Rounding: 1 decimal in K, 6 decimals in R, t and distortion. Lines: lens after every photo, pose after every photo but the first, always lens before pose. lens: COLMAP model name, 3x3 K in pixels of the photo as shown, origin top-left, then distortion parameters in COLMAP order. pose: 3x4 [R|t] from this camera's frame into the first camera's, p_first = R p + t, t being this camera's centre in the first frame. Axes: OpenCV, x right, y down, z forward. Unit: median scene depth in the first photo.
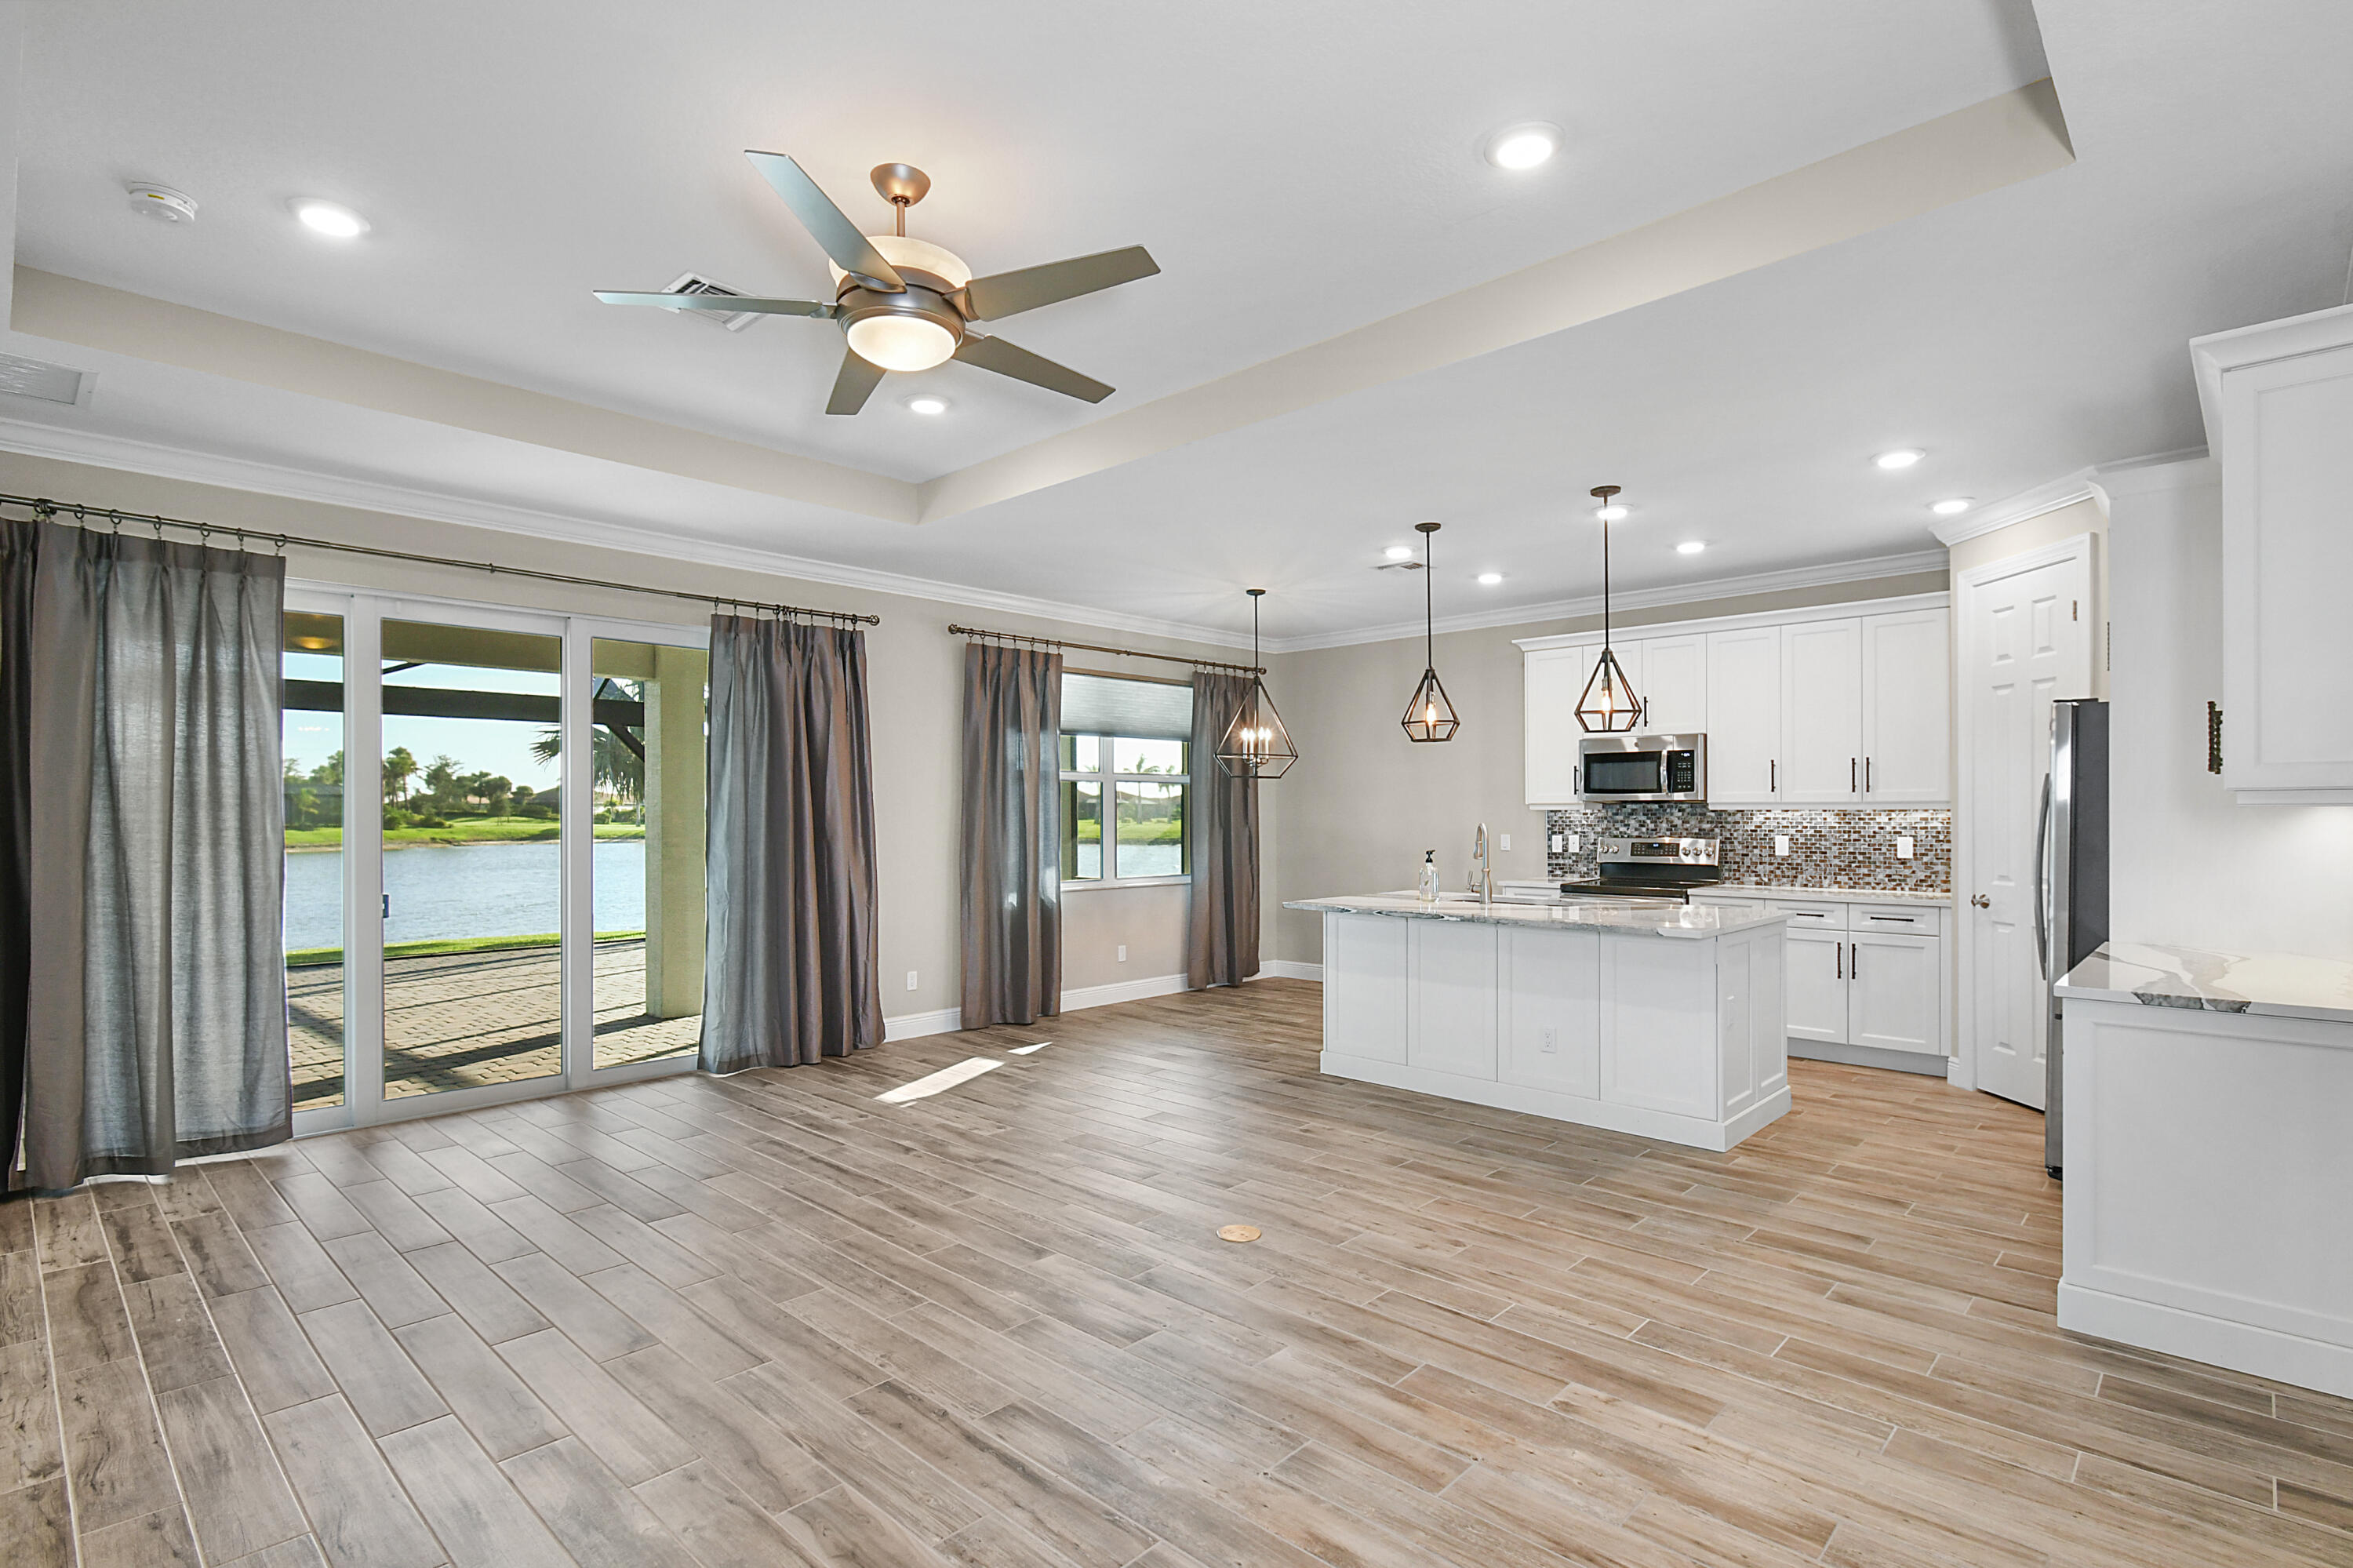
lens RADIAL K [[1114.6, 0, 1181.0], [0, 1114.6, 812.3], [0, 0, 1]] dist [-0.002596, -0.000775]
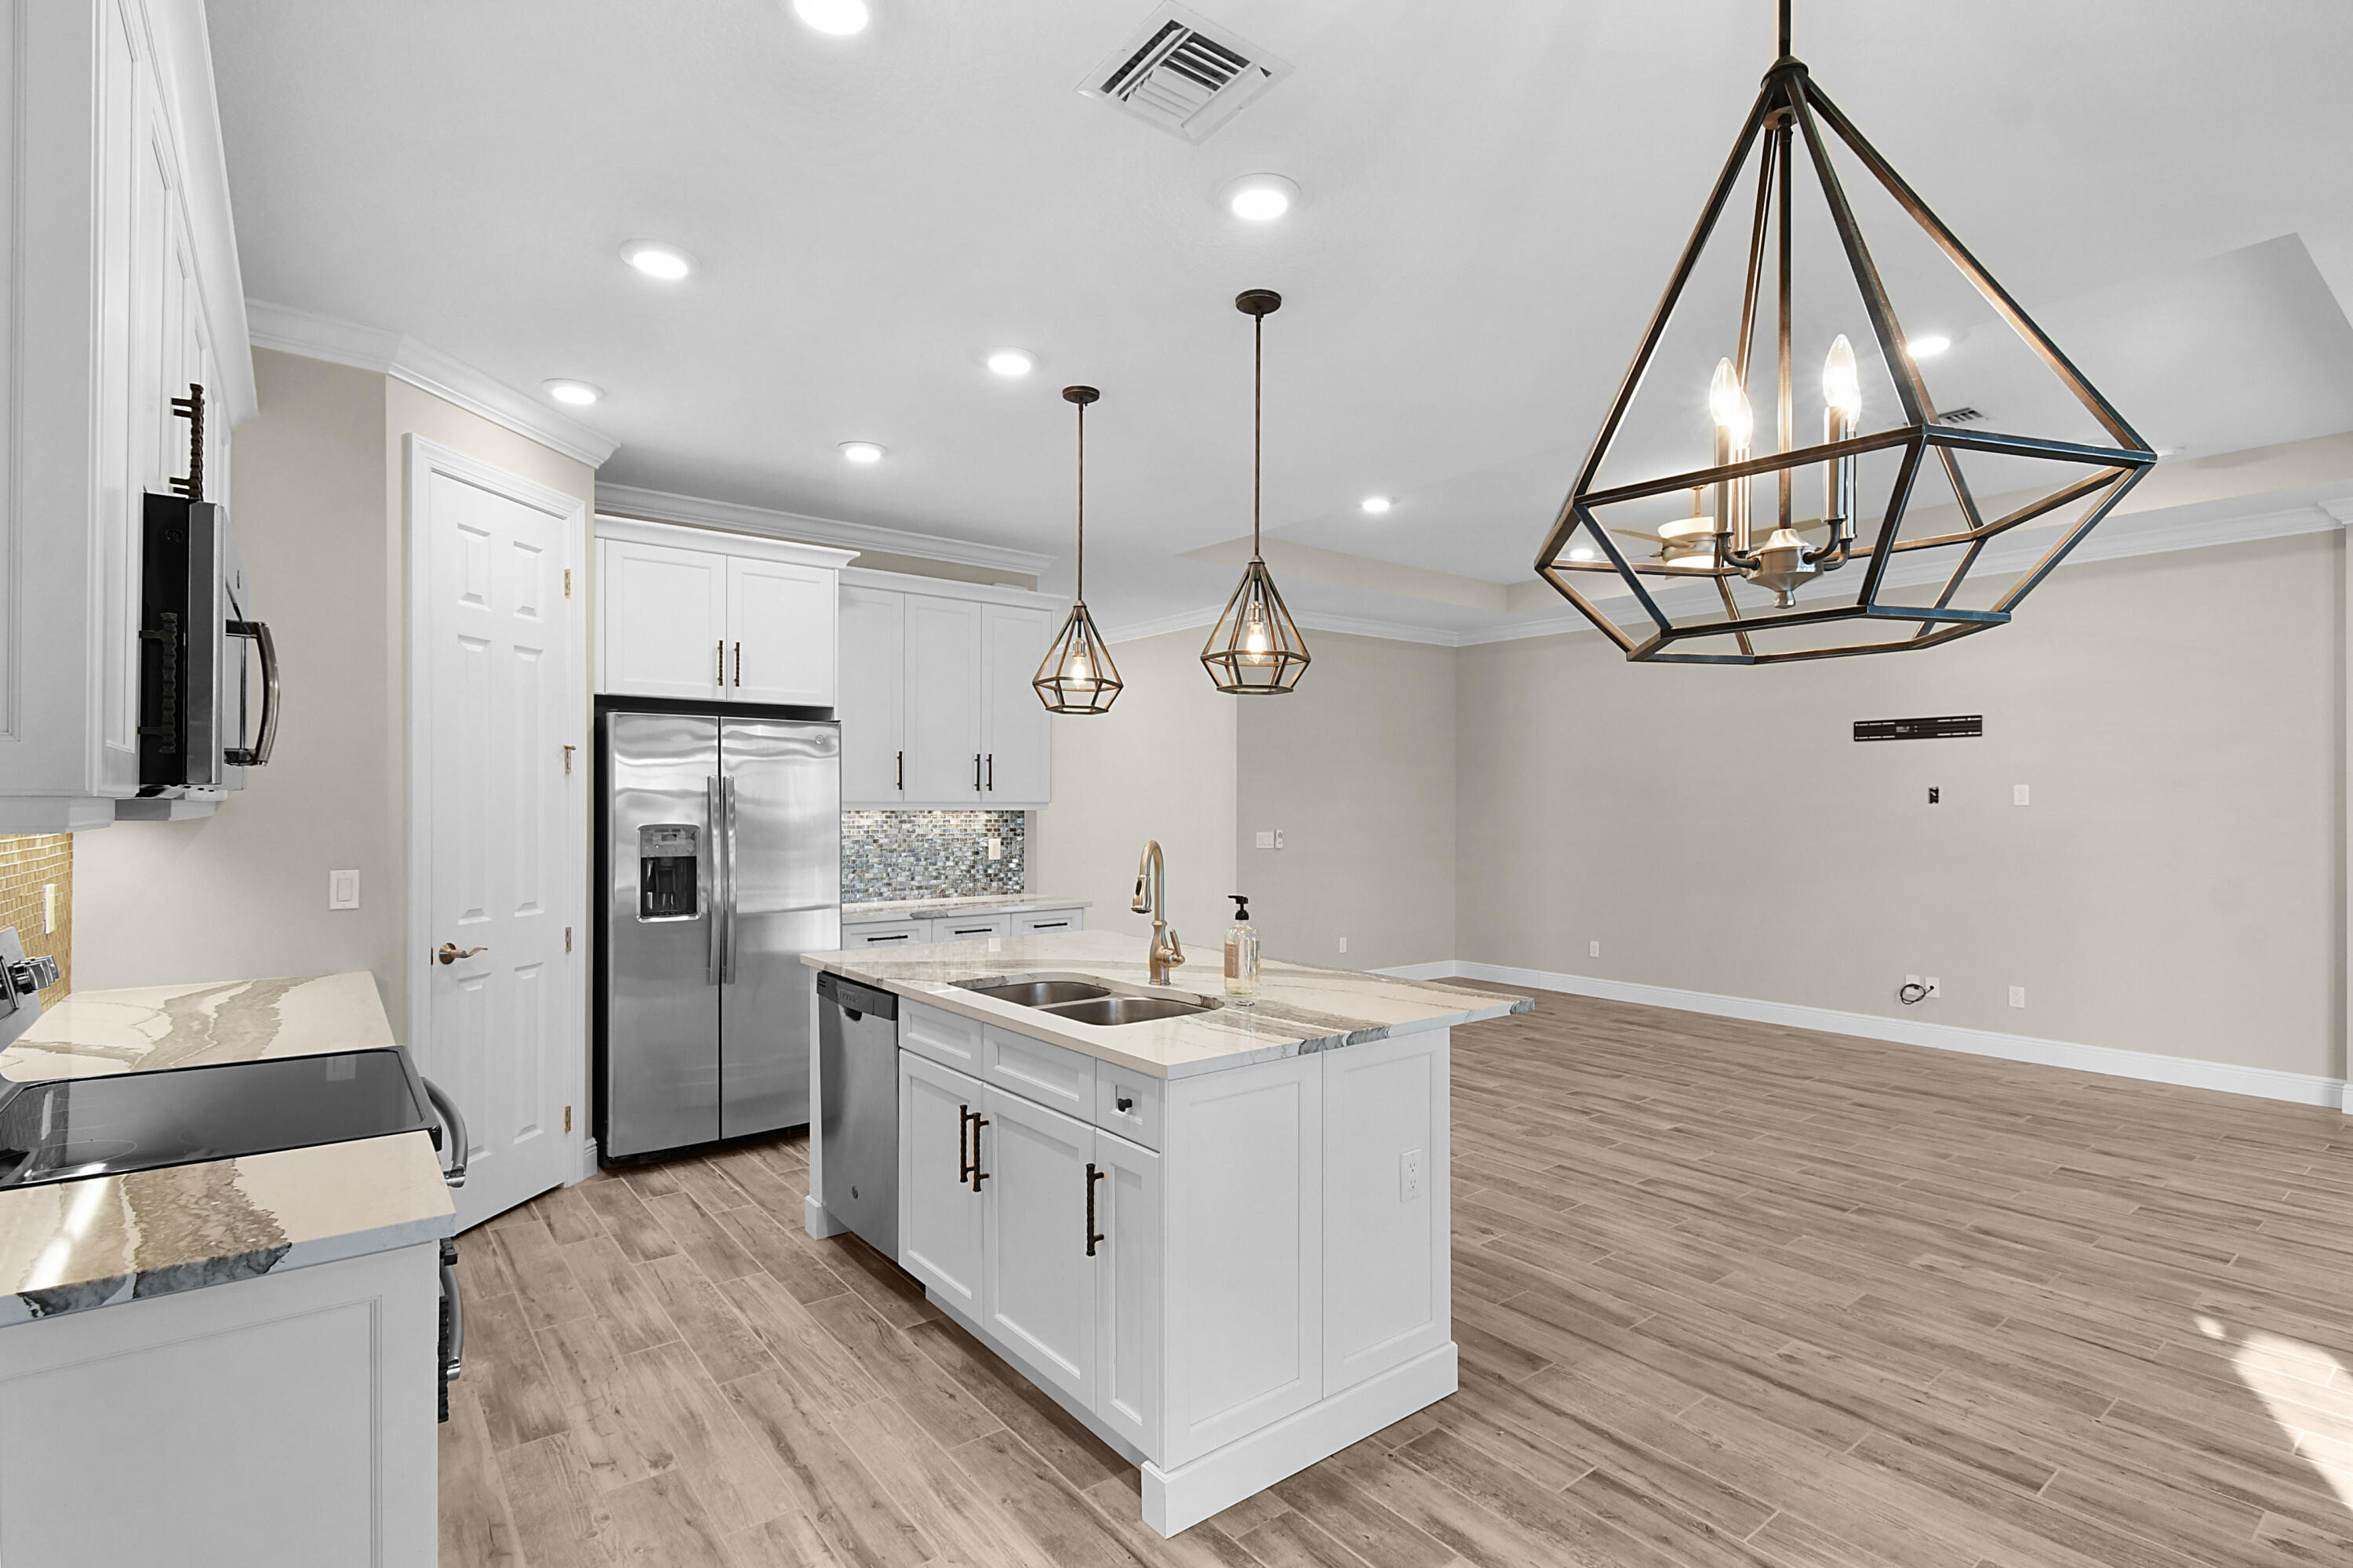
lens RADIAL K [[1104.1, 0, 1195.5], [0, 1104.1, 790.3], [0, 0, 1]] dist [0.010750, -0.006269]
pose [[-0.990611, 0.002872, 0.136683, 0.194159], [0.001272, 0.999930, -0.011790, -0.009952], [-0.136707, -0.011505, -0.990545, 1.694154]]
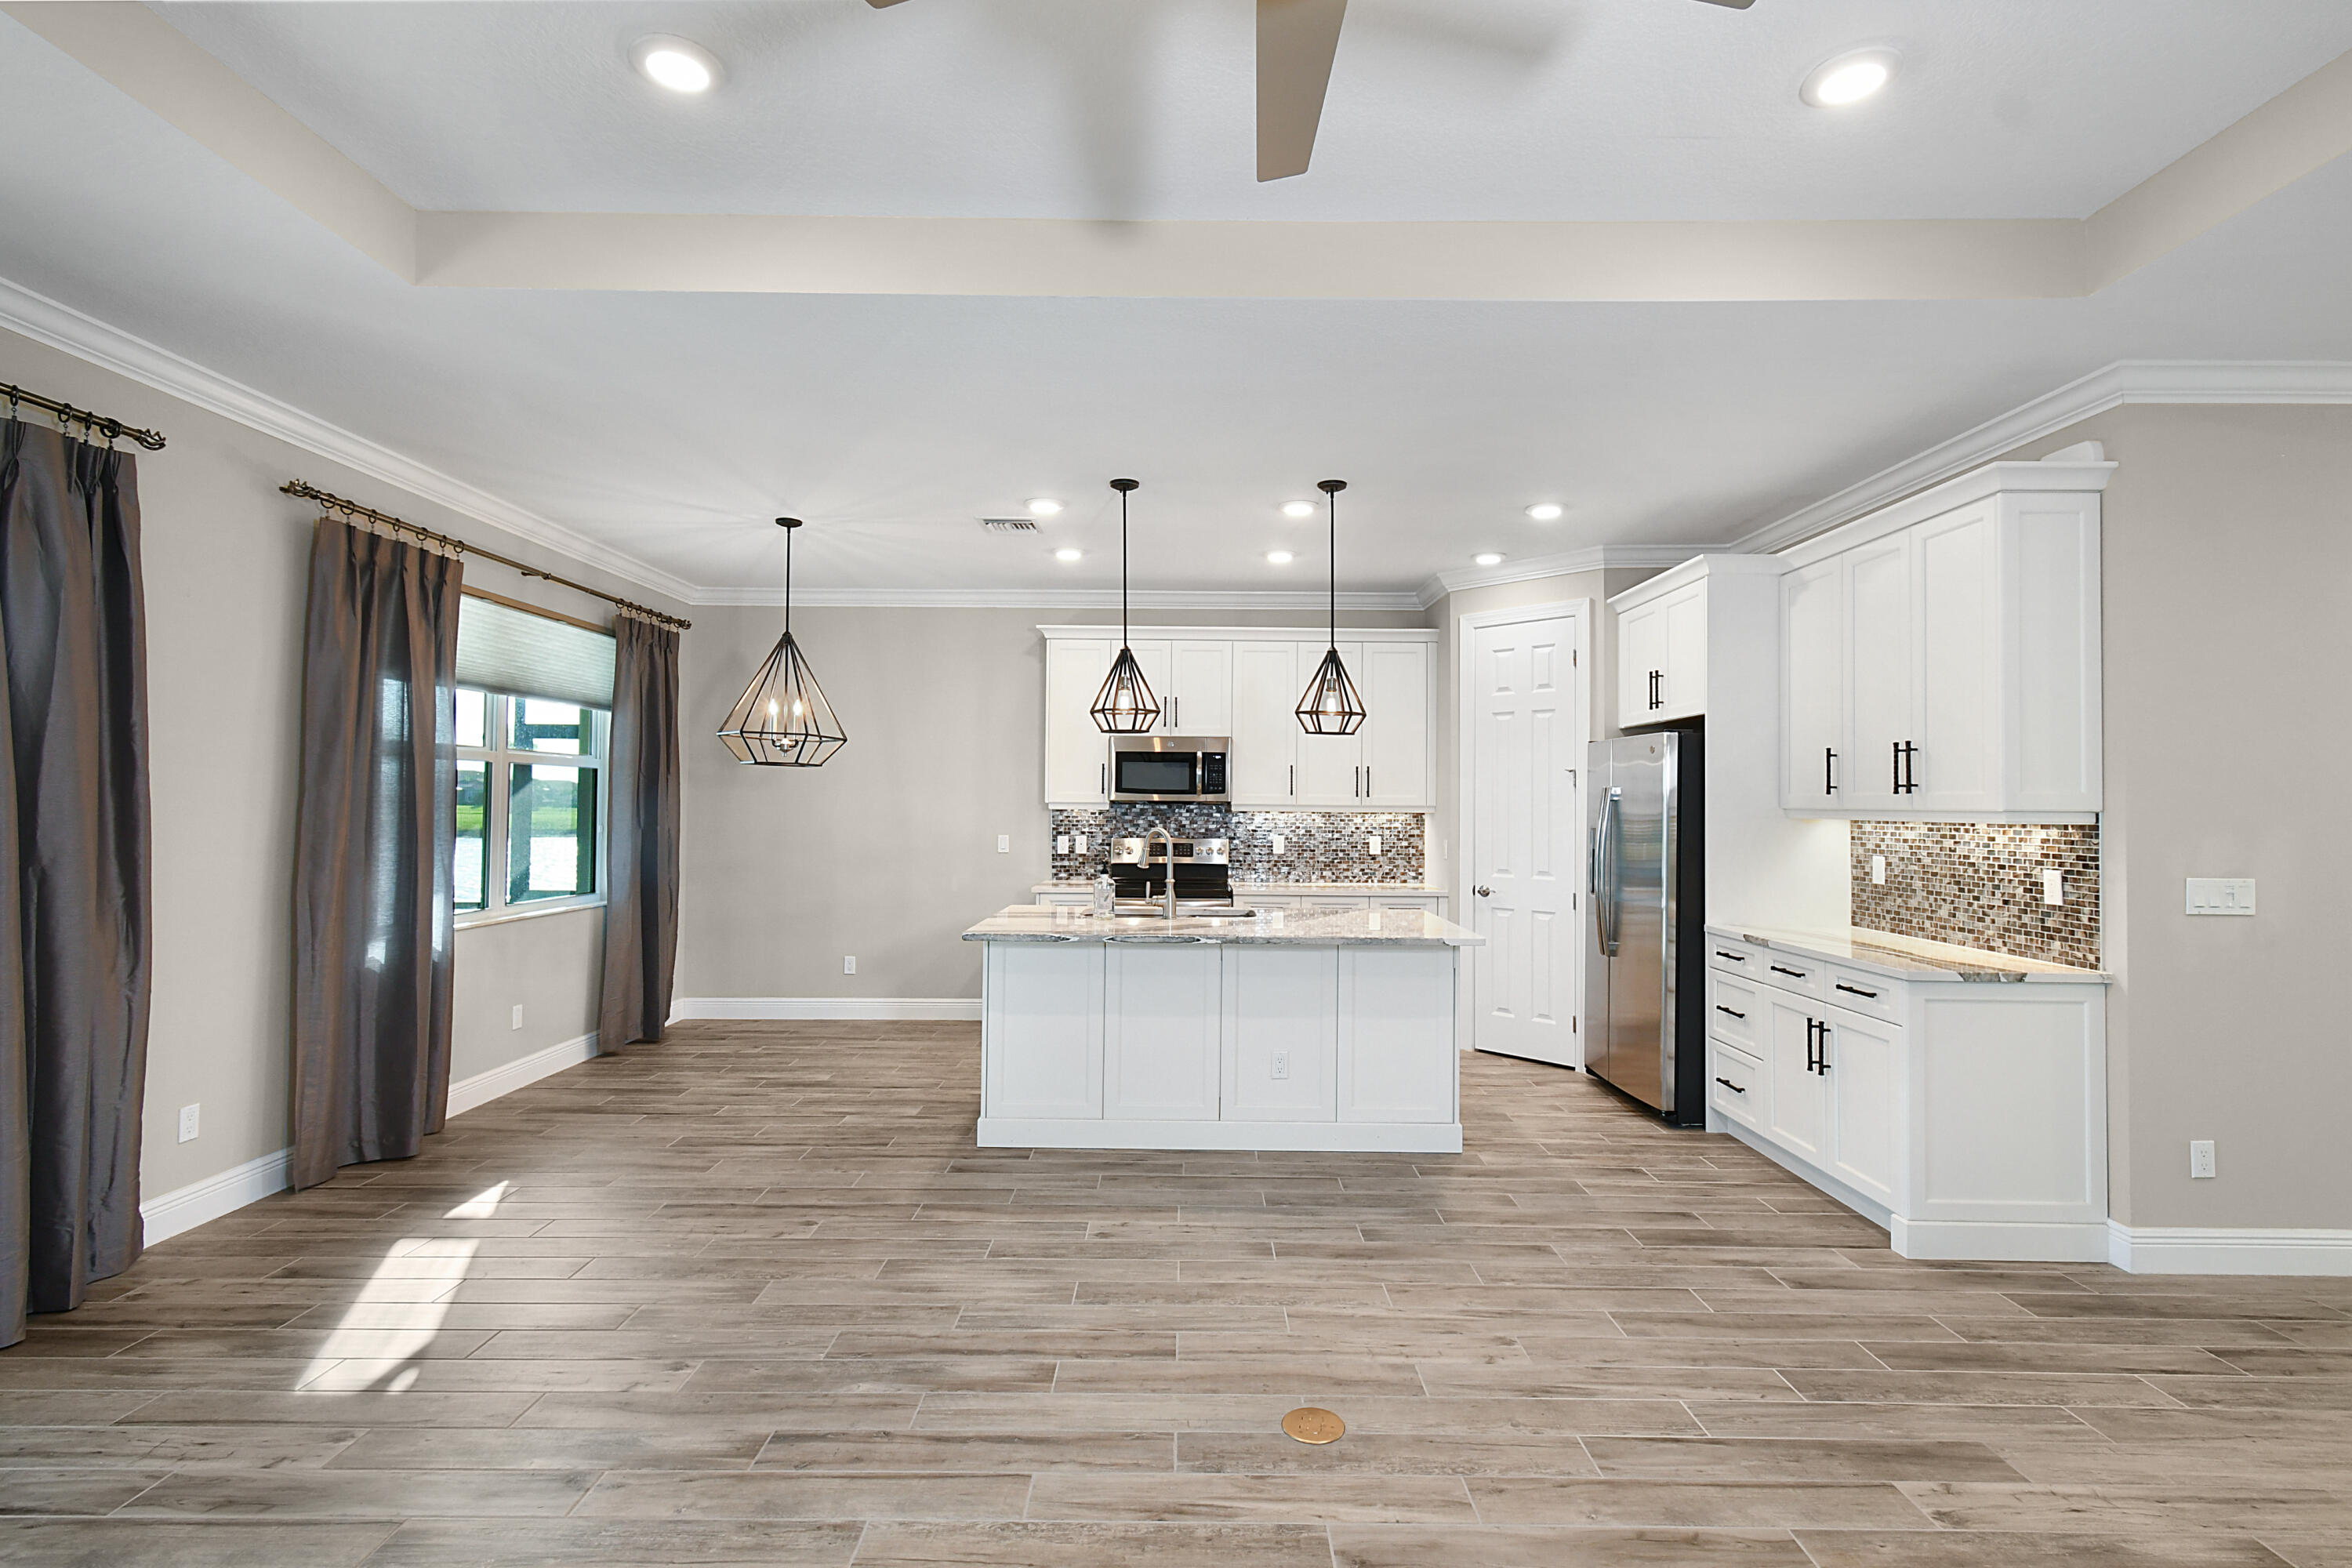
lens RADIAL K [[1091.9, 0, 1166.5], [0, 1091.9, 773.2], [0, 0, 1]] dist [0.002641, 0.000285]
pose [[0.731808, 0.028479, 0.680915, -0.355372], [-0.010665, 0.999483, -0.030340, -0.007951], [-0.681427, 0.014941, 0.731733, 0.396008]]
